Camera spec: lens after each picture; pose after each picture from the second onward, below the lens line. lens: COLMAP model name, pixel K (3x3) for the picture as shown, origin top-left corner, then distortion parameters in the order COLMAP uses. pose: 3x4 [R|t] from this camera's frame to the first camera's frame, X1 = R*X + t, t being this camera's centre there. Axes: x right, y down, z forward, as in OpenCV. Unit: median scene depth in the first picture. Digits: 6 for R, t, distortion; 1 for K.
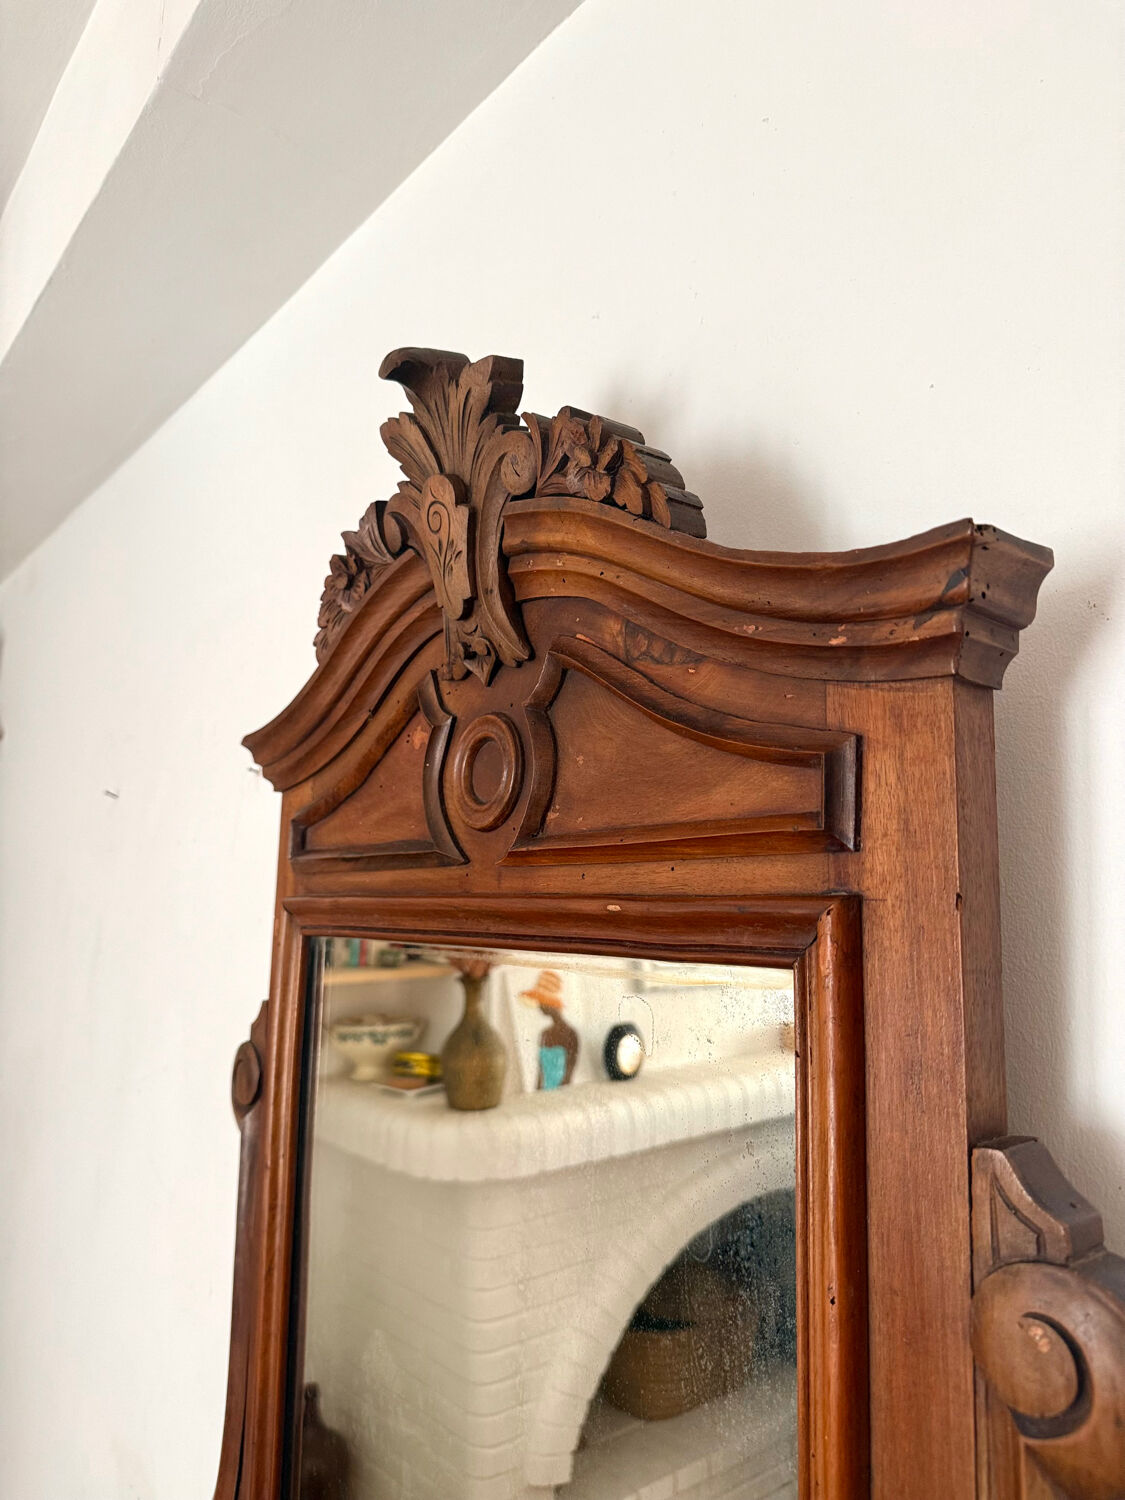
lens RADIAL K [[1068.8, 0, 550.2], [0, 1068.8, 752.4], [0, 0, 1]] dist [0.024189, -0.044424]
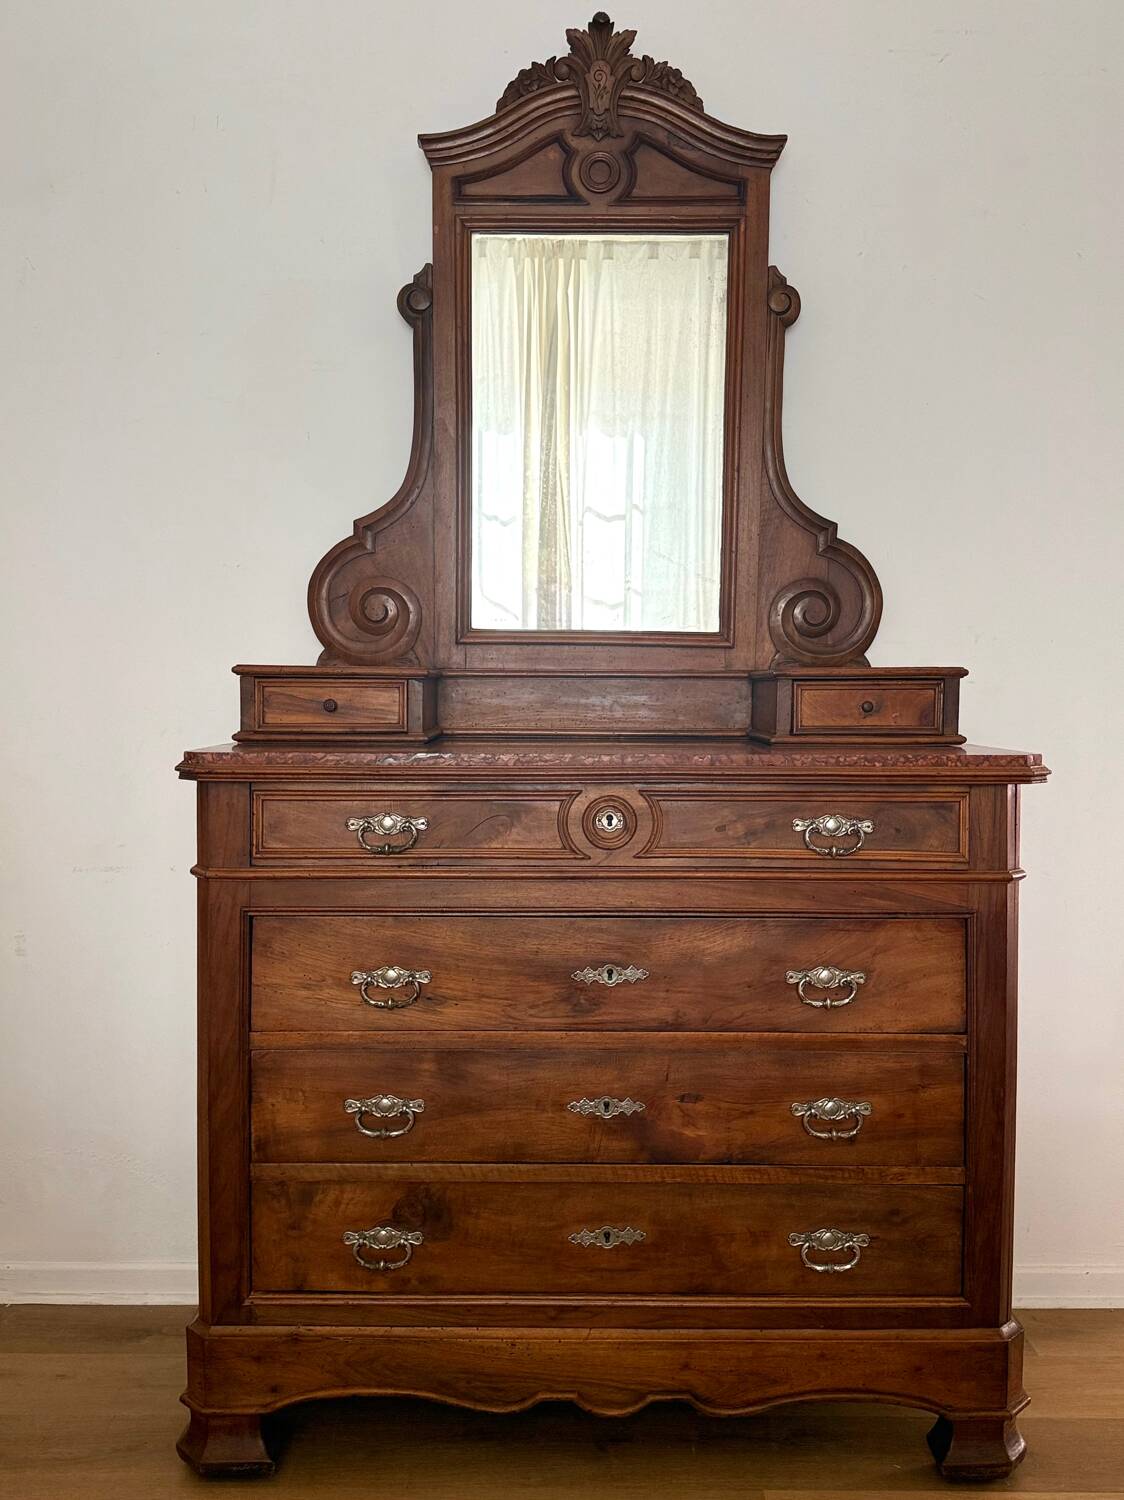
lens RADIAL K [[1316.8, 0, 568.6], [0, 1316.8, 742.4], [0, 0, 1]] dist [0.065825, -0.136007]
pose [[0.612101, -0.084303, 0.786273, -3.701996], [-0.108342, 0.975985, 0.188987, 1.031975], [-0.783323, -0.200866, 0.588268, -1.677166]]
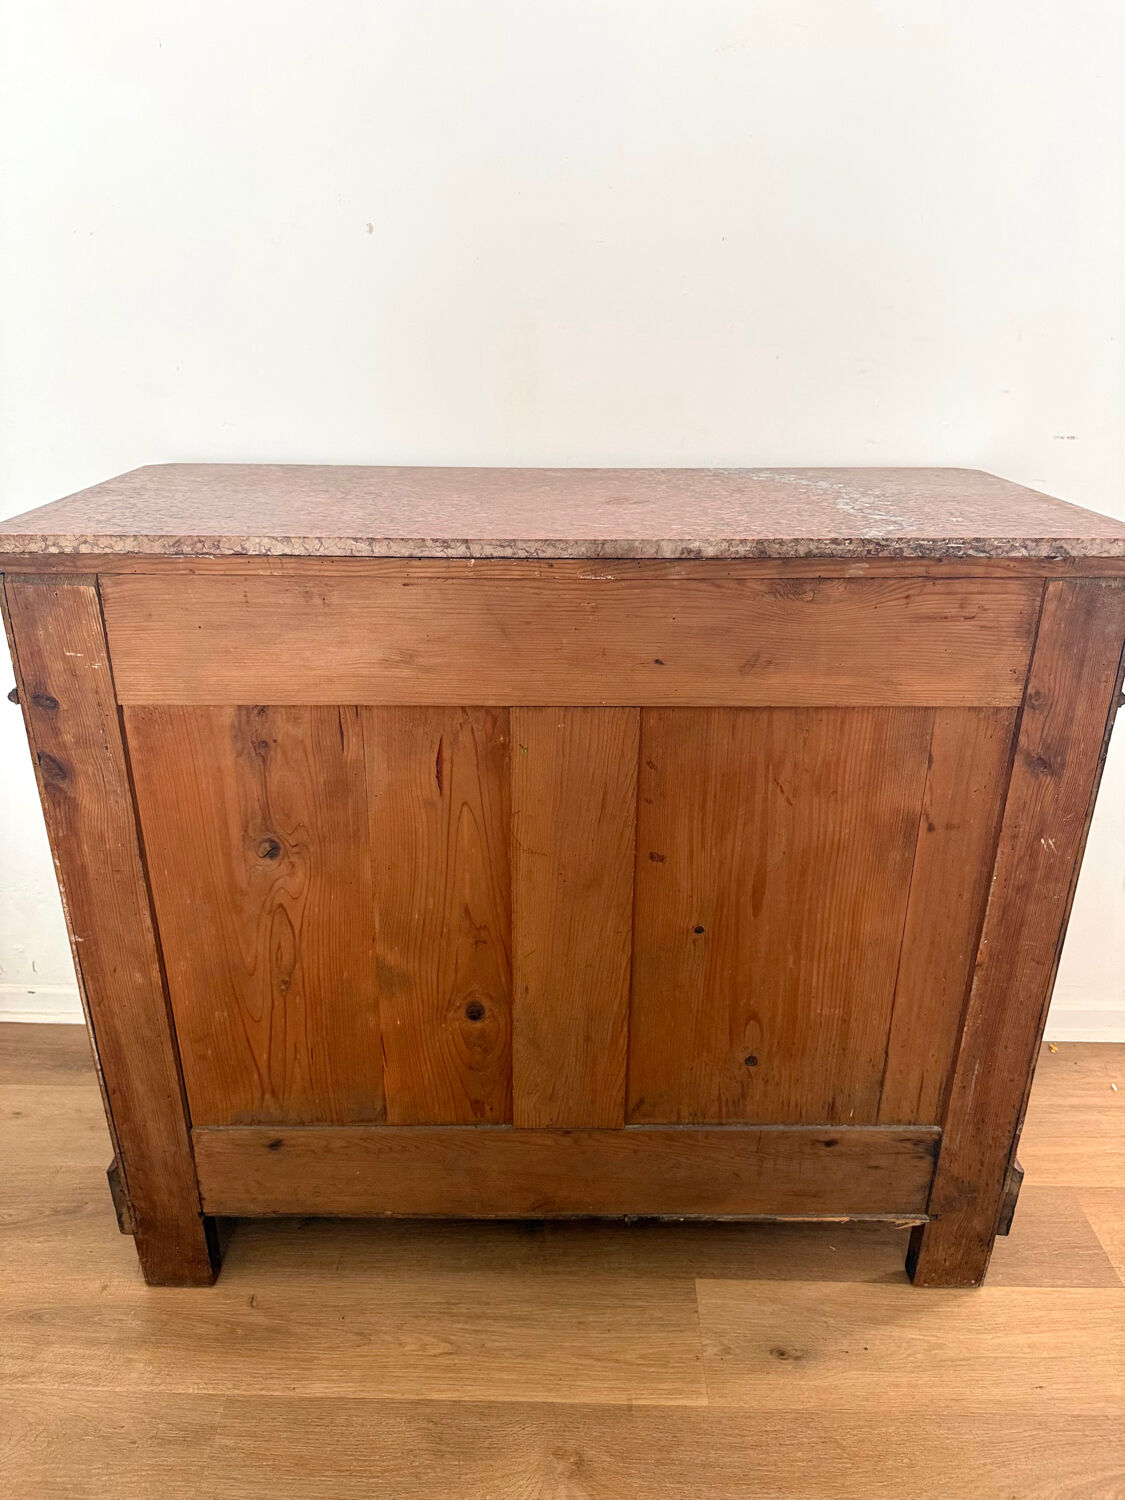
lens RADIAL K [[1068.8, 0, 567.6], [0, 1068.8, 760.6], [0, 0, 1]] dist [0.024189, -0.044424]
pose [[0.631135, -0.349906, 0.692268, -2.454450], [-0.105843, 0.845277, 0.523741, 0.986156], [-0.768418, -0.403823, 0.496448, -0.993826]]
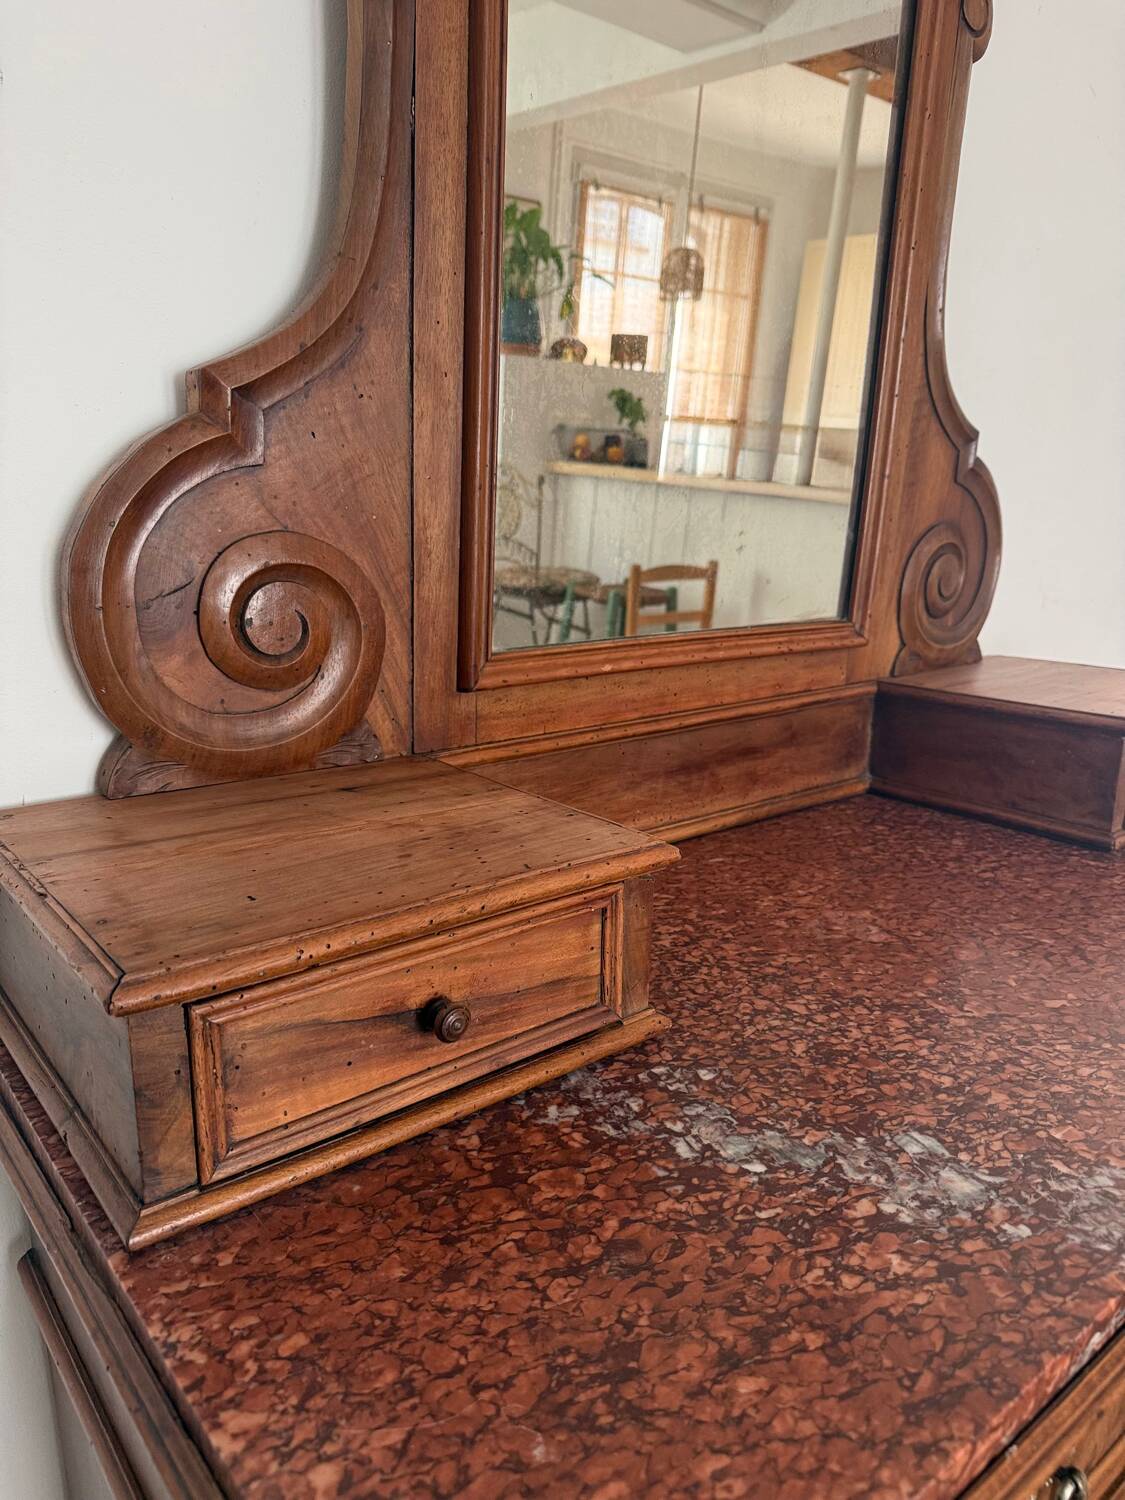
lens RADIAL K [[1068.8, 0, 563.5], [0, 1068.8, 743.2], [0, 0, 1]] dist [0.024189, -0.044424]
pose [[-0.012163, -0.289758, 0.957023, -1.885504], [-0.189189, 0.940473, 0.282343, 1.198420], [-0.981865, -0.177624, -0.066258, 1.260836]]
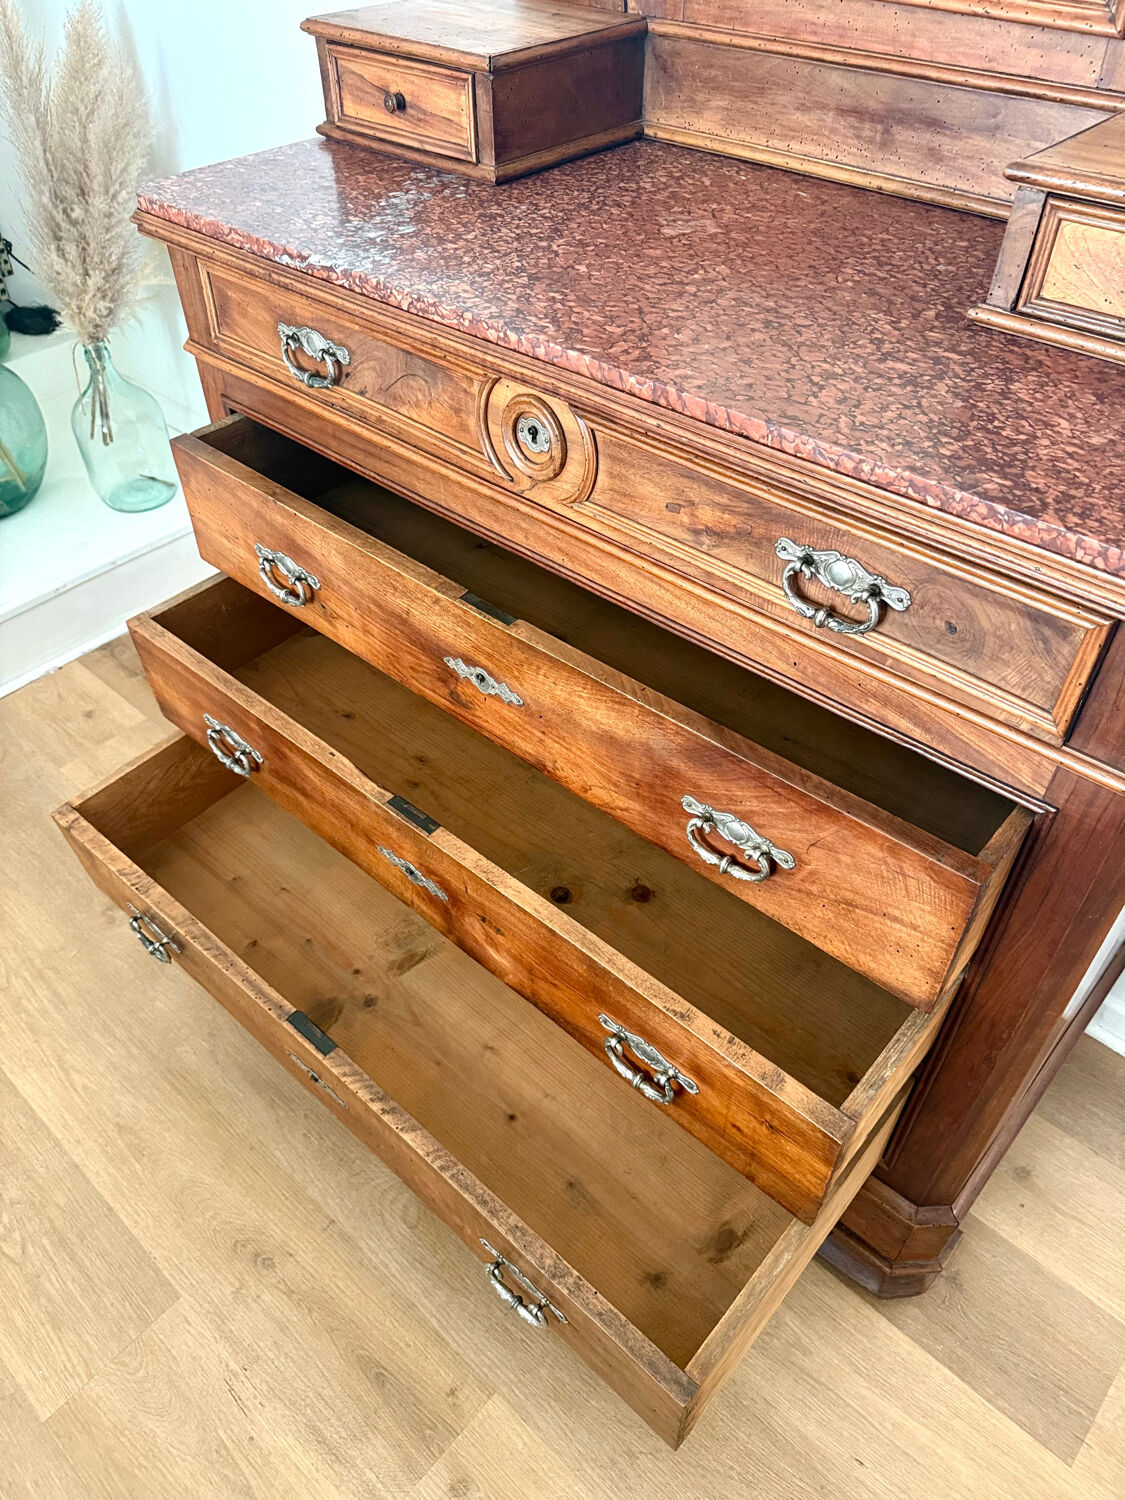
lens RADIAL K [[1068.8, 0, 547.0], [0, 1068.8, 757.0], [0, 0, 1]] dist [0.024189, -0.044424]
pose [[0.985196, -0.157109, 0.068596, -1.050671], [0.037317, 0.587080, 0.808668, 0.744266], [-0.167320, -0.794137, 0.584252, -1.225654]]
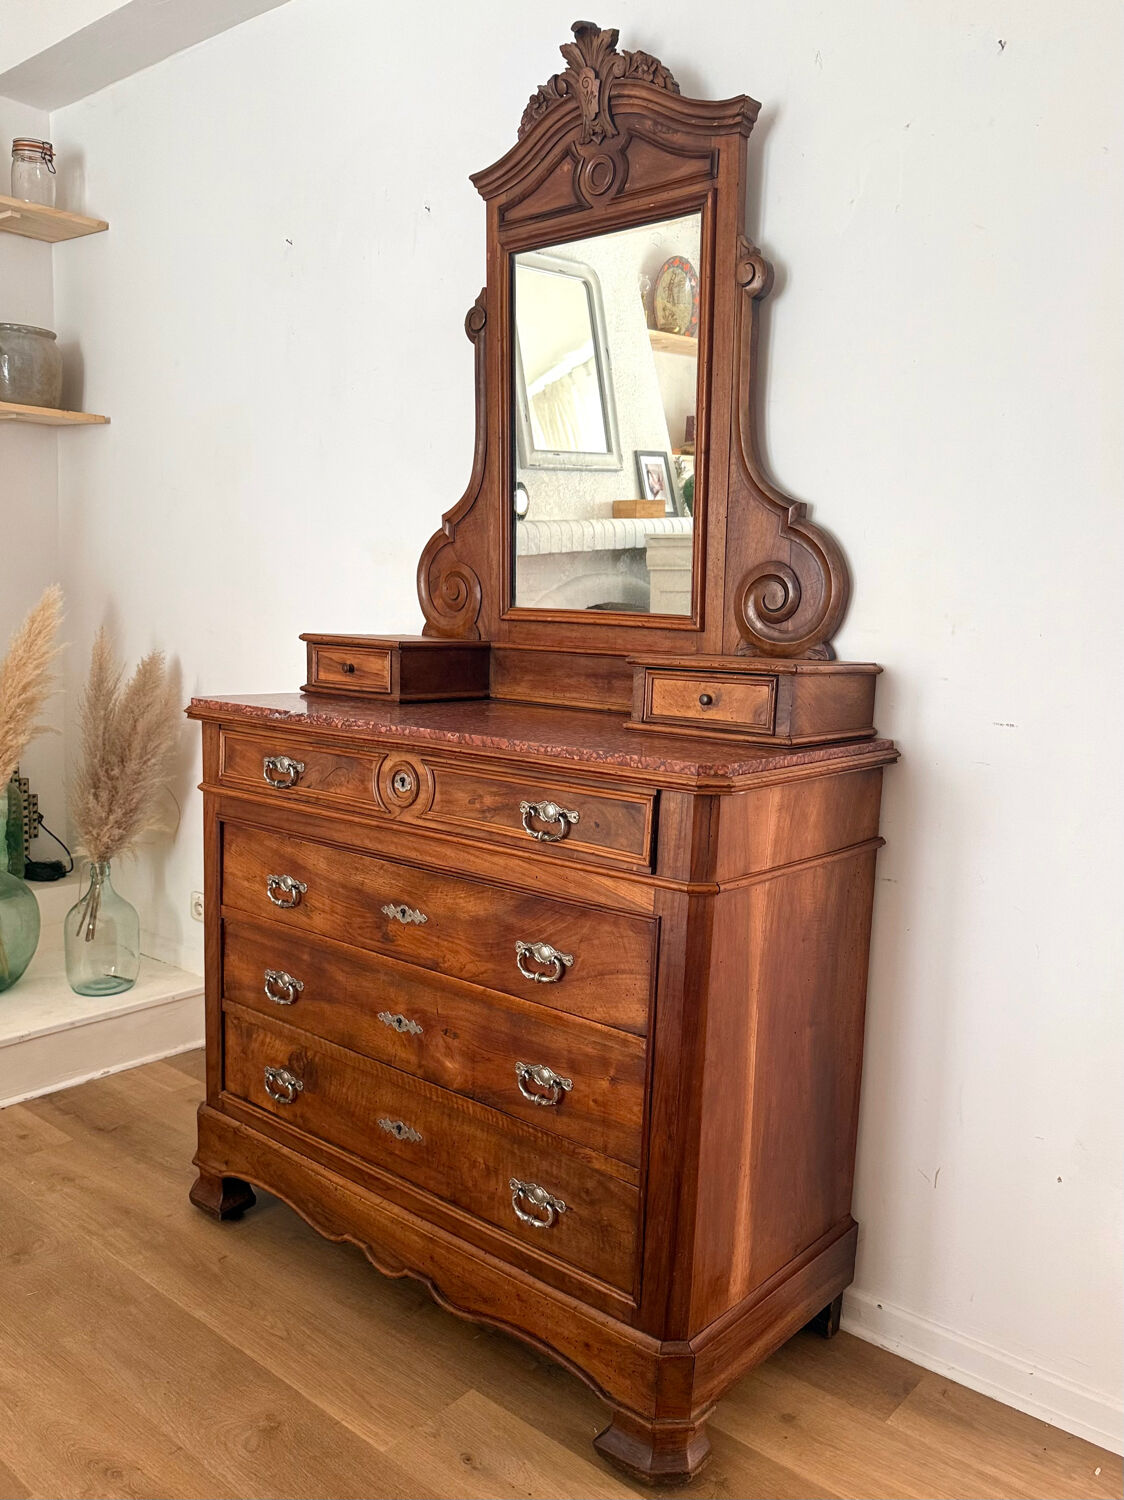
lens RADIAL K [[1170.2, 0, 573.4], [0, 1170.2, 763.2], [0, 0, 1]] dist [0.057073, -0.103267]
pose [[0.977424, -0.045951, 0.206230, -1.091641], [-0.019463, 0.952332, 0.304441, 0.717865], [-0.210389, -0.301582, 0.929938, -3.205519]]
